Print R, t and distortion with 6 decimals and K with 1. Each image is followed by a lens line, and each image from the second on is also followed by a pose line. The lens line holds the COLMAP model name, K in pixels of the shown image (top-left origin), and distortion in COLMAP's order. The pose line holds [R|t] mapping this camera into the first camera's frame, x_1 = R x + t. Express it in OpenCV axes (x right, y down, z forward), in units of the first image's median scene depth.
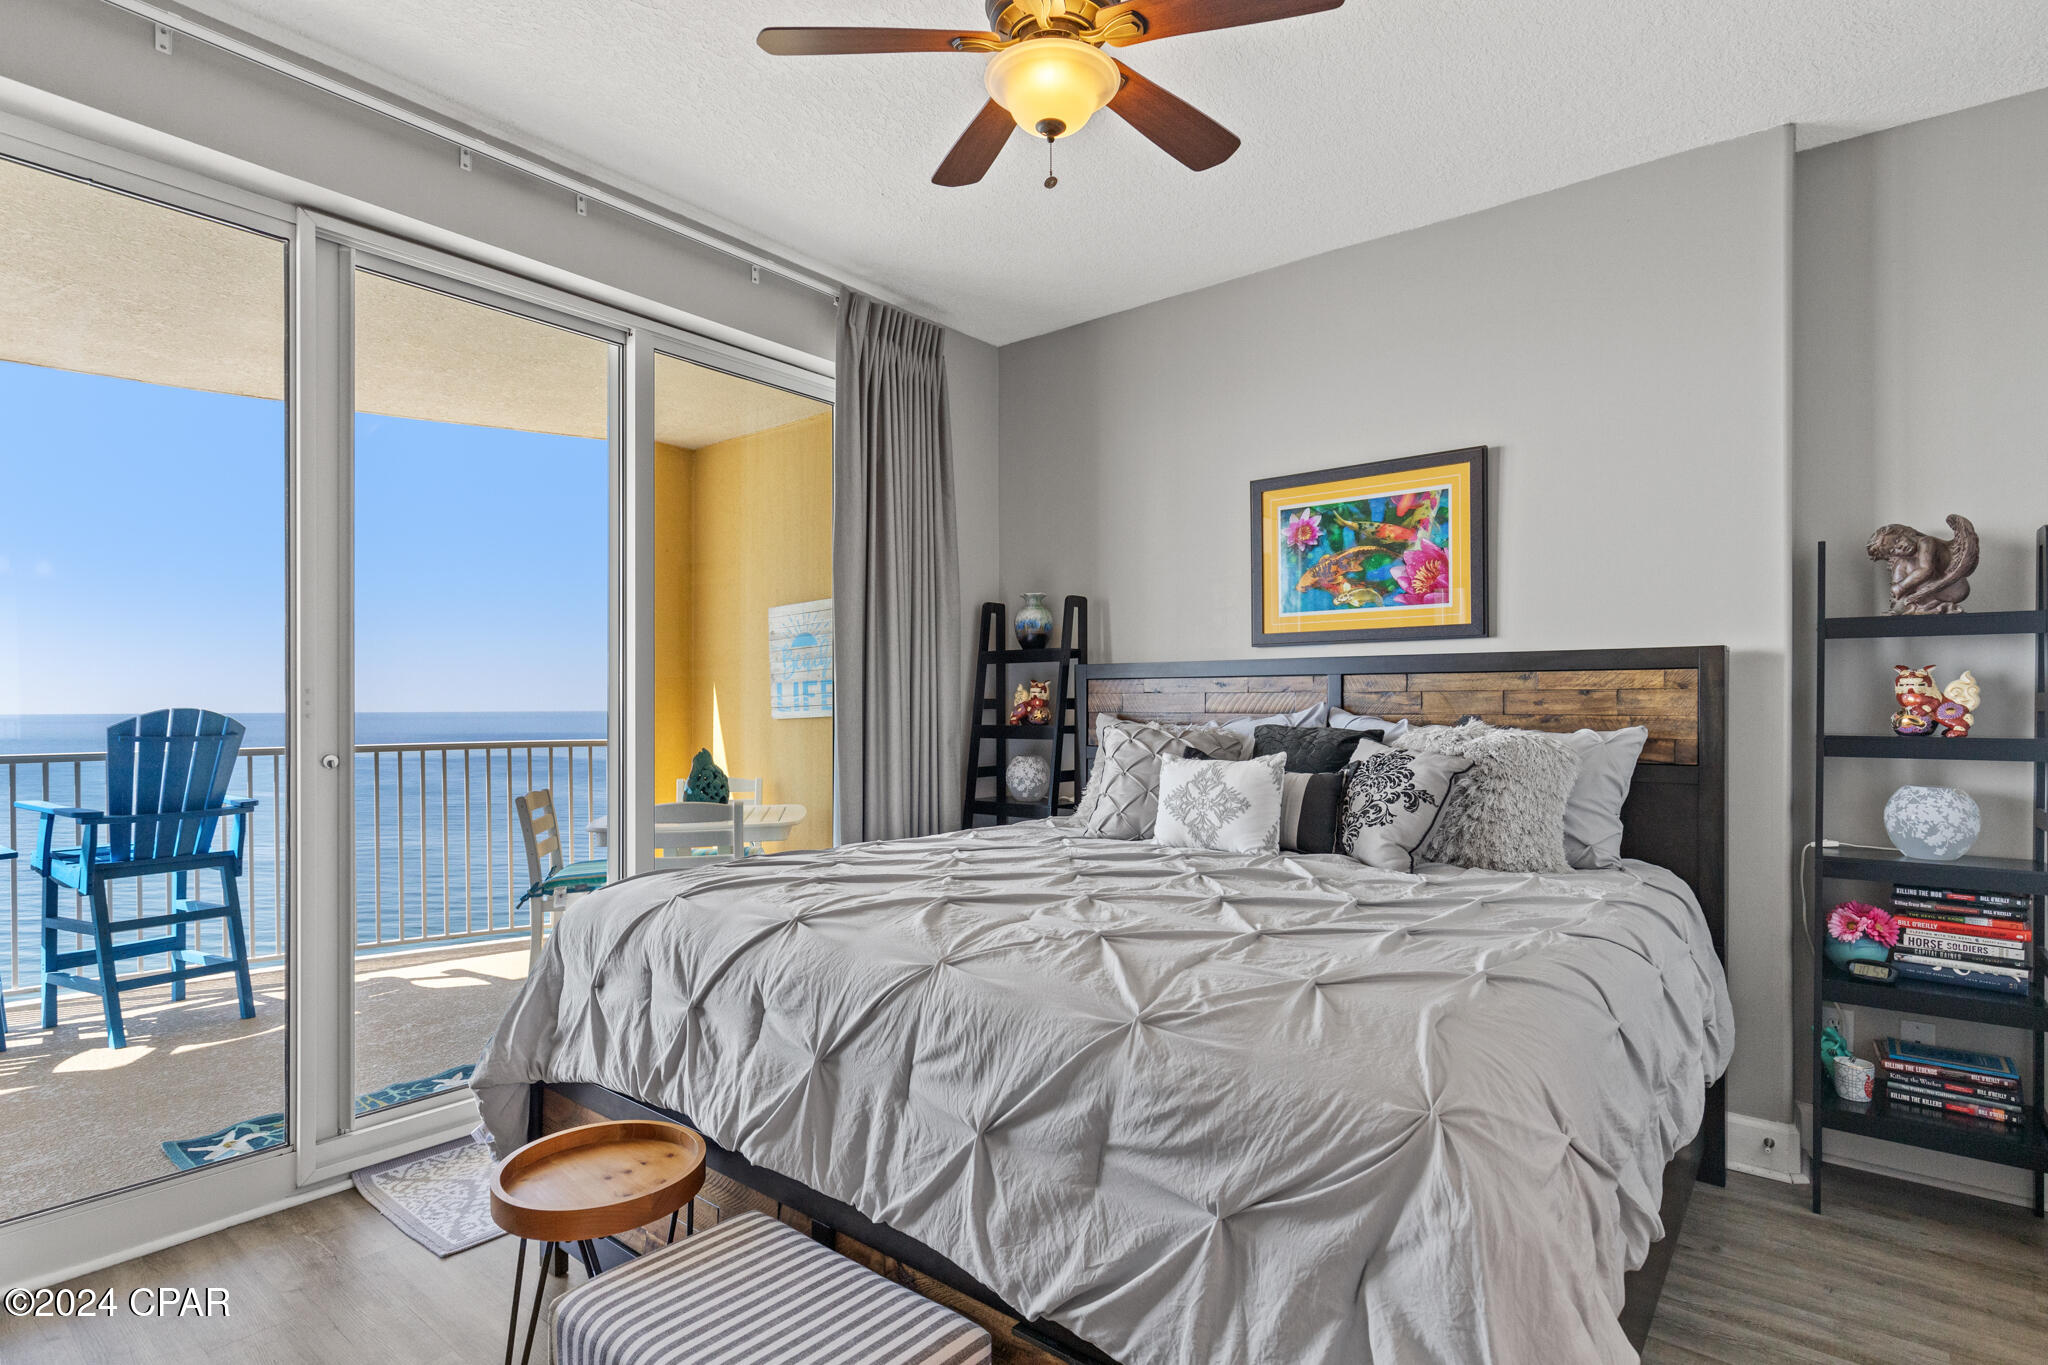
lens RADIAL K [[1026.4, 0, 1013.4], [0, 1026.4, 709.4], [0, 0, 1]] dist [0.000905, 0.001327]
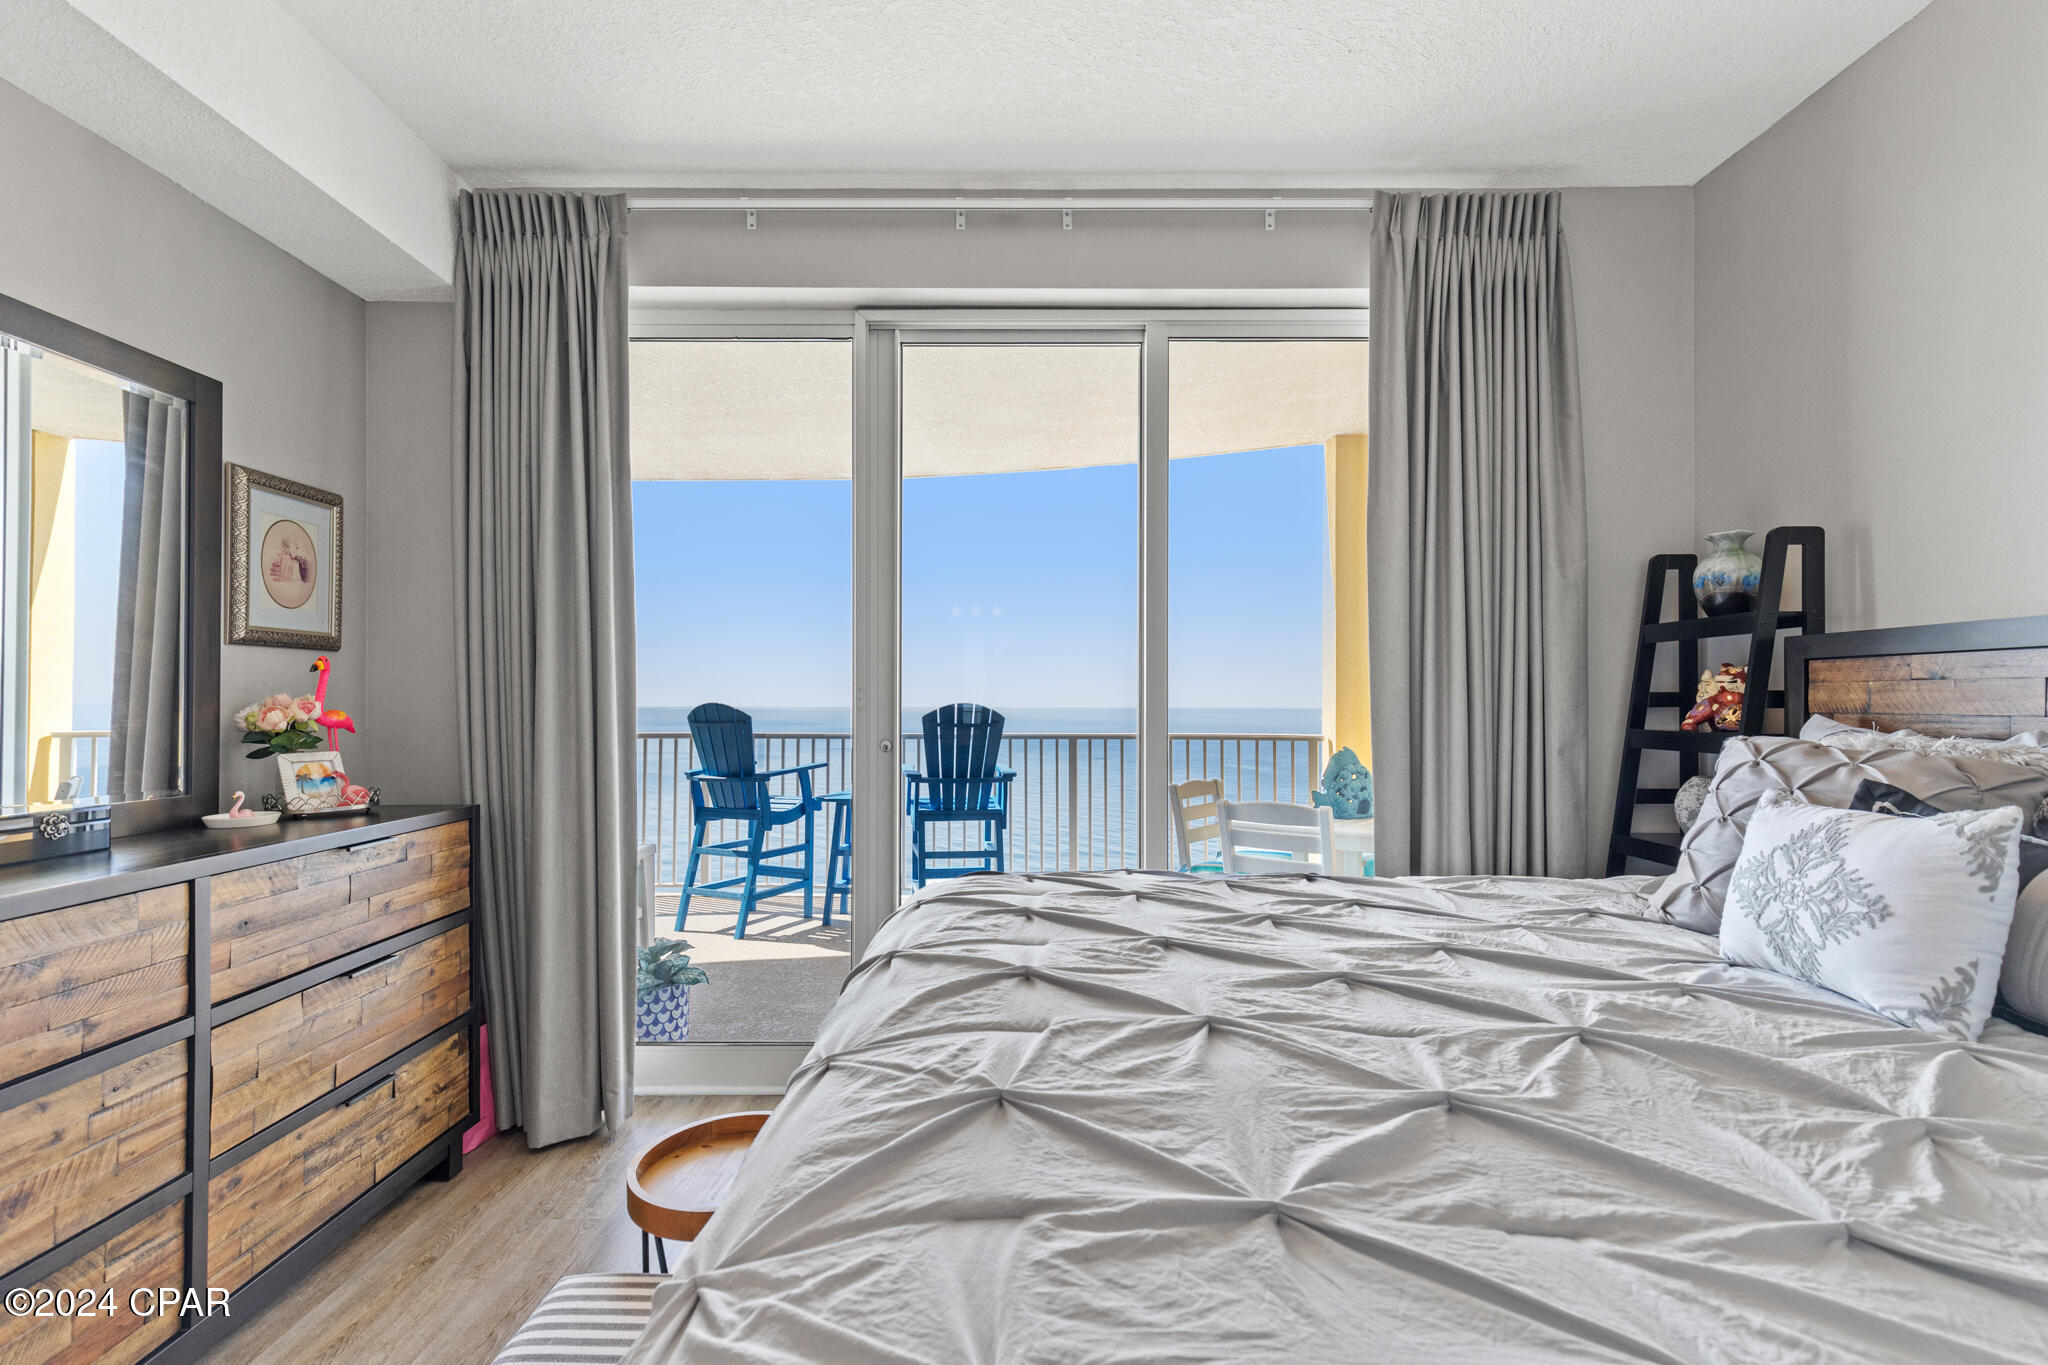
lens RADIAL K [[926.1, 0, 1015.5], [0, 926.1, 699.3], [0, 0, 1]] dist [0.007524, -0.000883]
pose [[0.629700, -0.001440, -0.776837, 0.211126], [-0.003102, 0.999986, -0.004368, -0.001369], [0.776833, 0.005161, 0.629686, 0.284316]]
